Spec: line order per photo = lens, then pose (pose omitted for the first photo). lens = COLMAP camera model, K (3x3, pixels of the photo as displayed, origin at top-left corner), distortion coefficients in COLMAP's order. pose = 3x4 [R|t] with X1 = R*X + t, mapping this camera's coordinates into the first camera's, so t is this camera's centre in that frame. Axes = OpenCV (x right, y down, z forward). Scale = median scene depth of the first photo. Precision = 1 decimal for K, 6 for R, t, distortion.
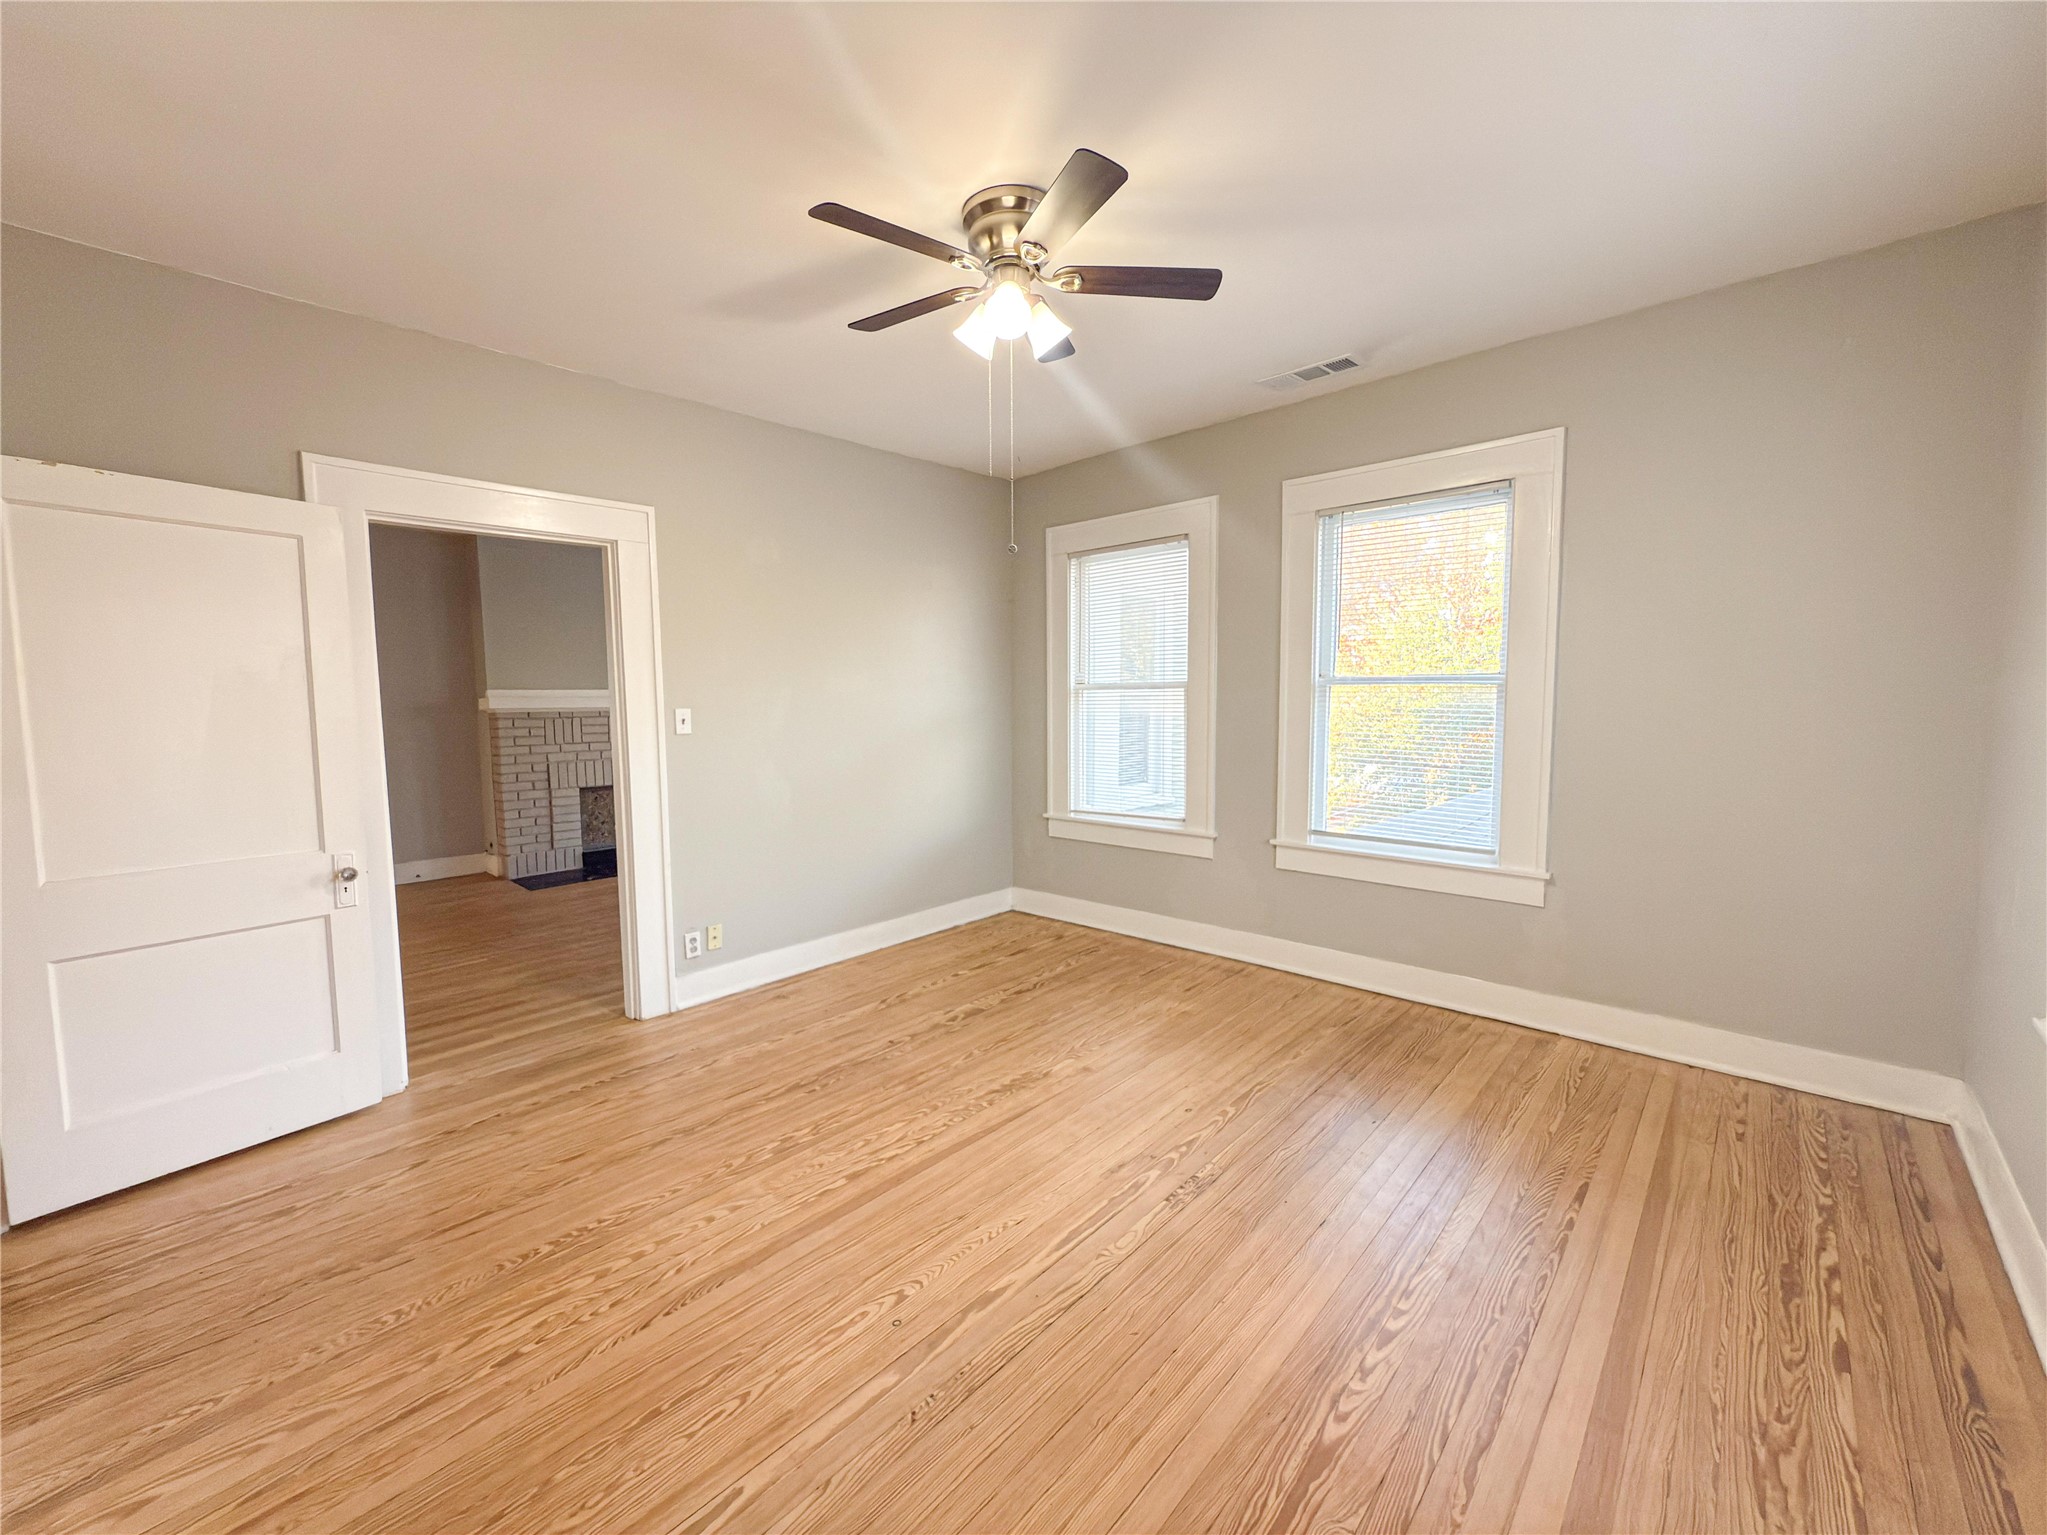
lens RADIAL K [[820.7, 0, 1023.6], [0, 820.7, 766.2], [0, 0, 1]] dist [-0.003147, 0.000341]
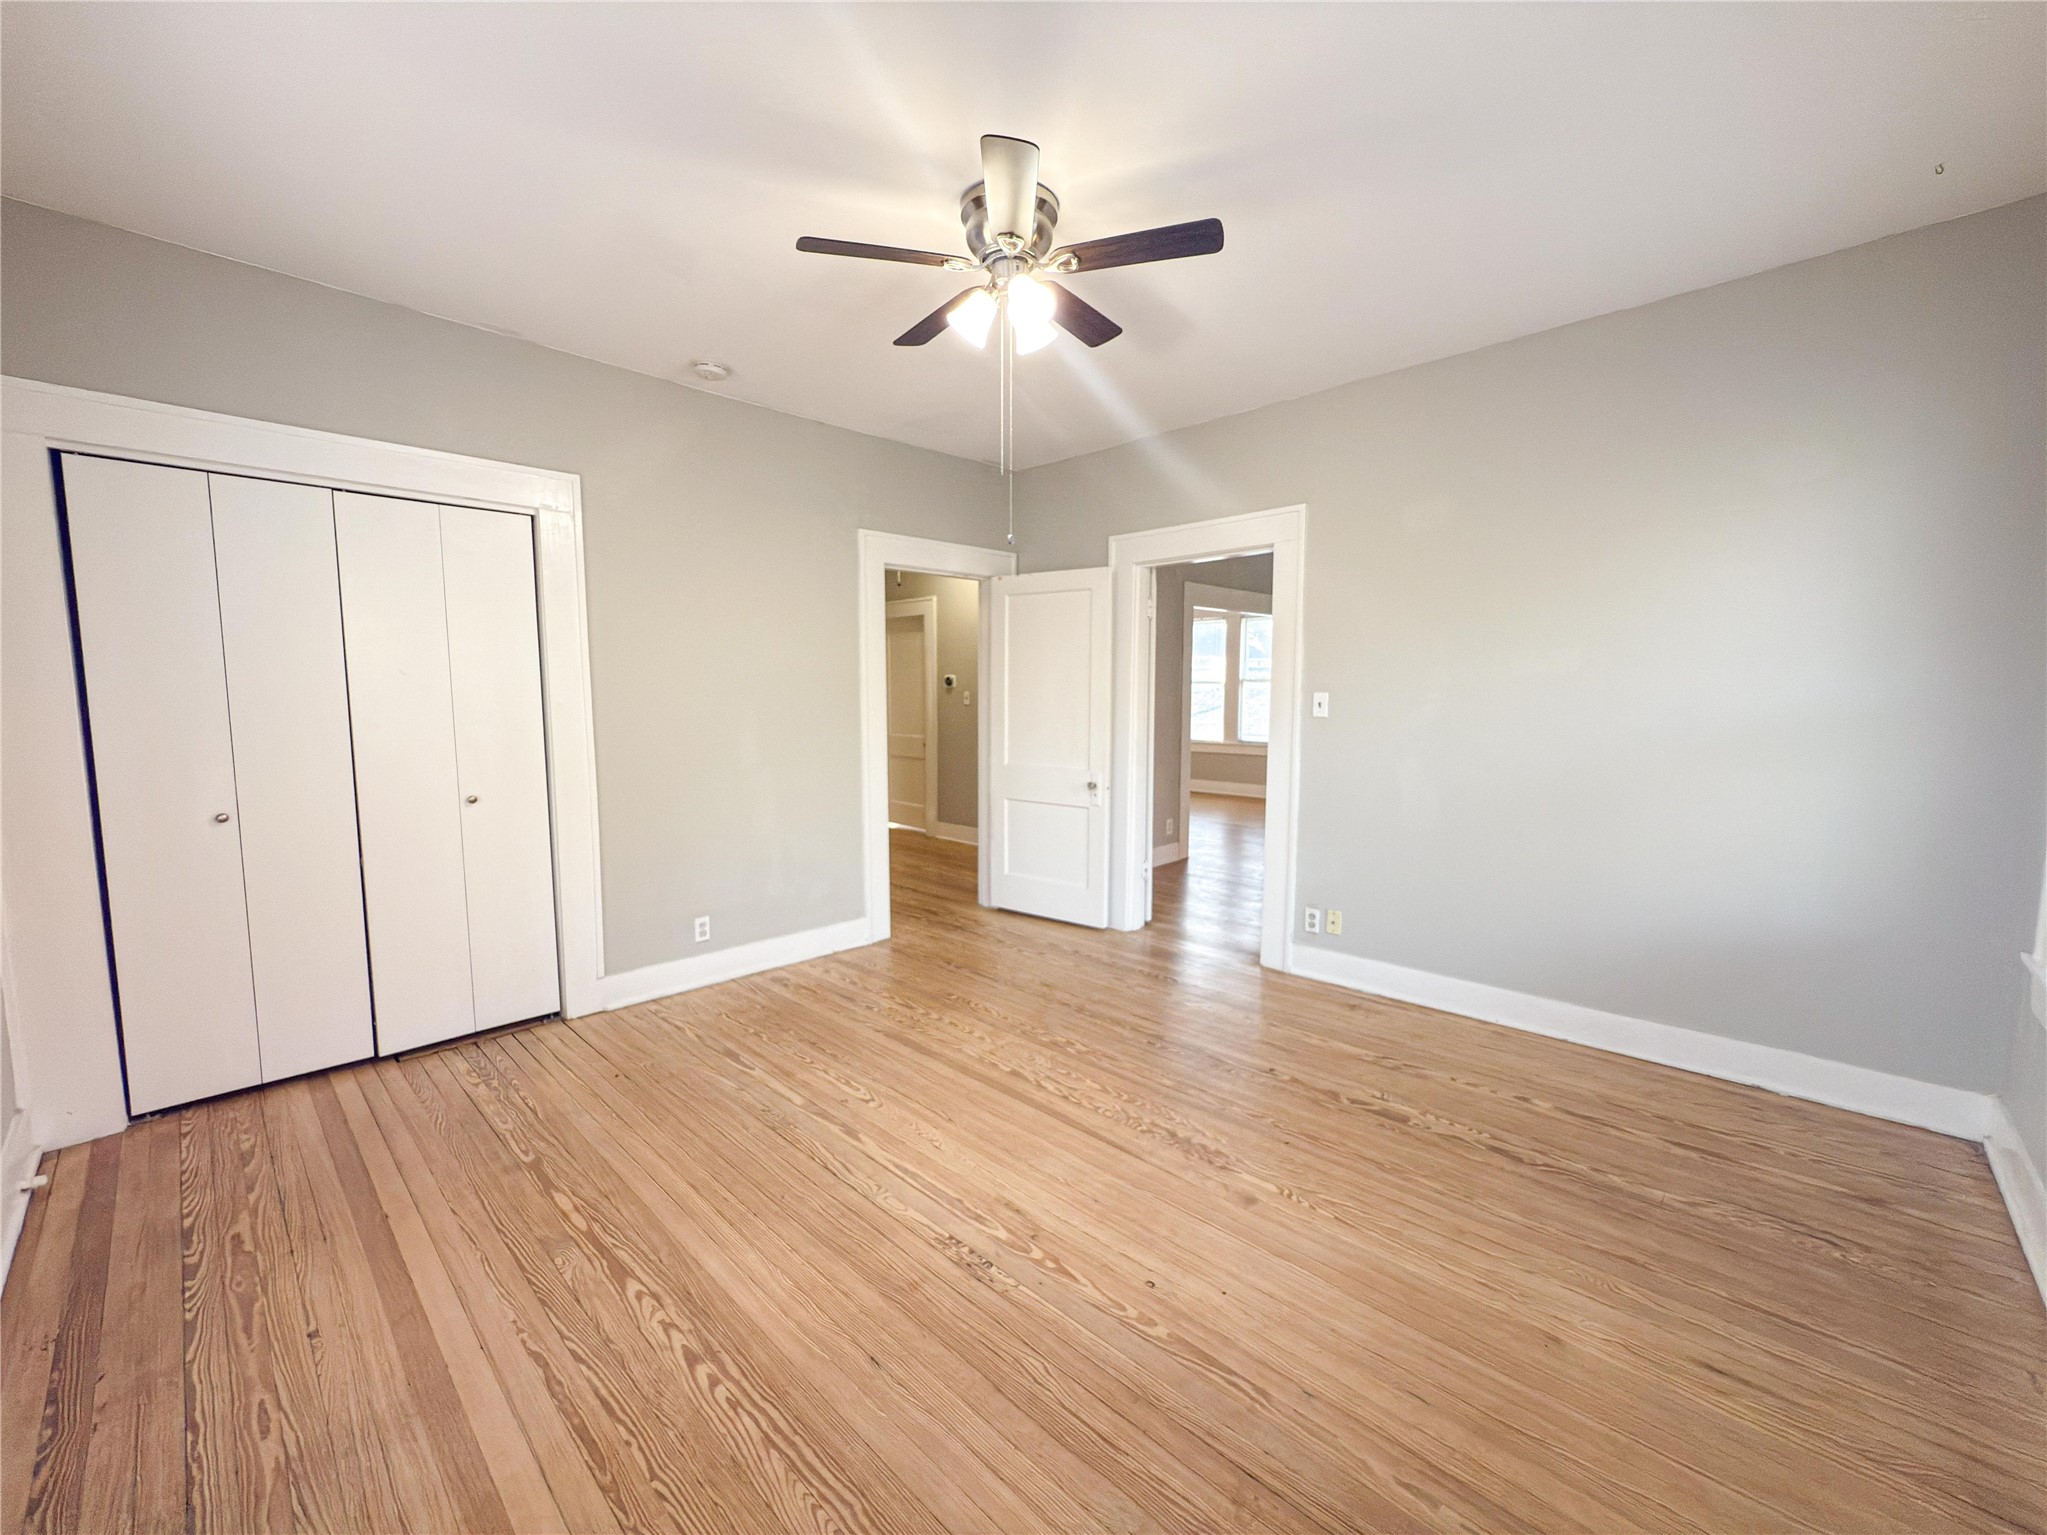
lens RADIAL K [[820.7, 0, 1019.4], [0, 820.7, 772.0], [0, 0, 1]] dist [-0.003147, 0.000341]
pose [[-0.027452, 0.115186, -0.992965, 0.861398], [-0.083787, 0.989578, 0.117109, -0.082145], [0.996105, 0.086412, -0.017514, 0.884526]]
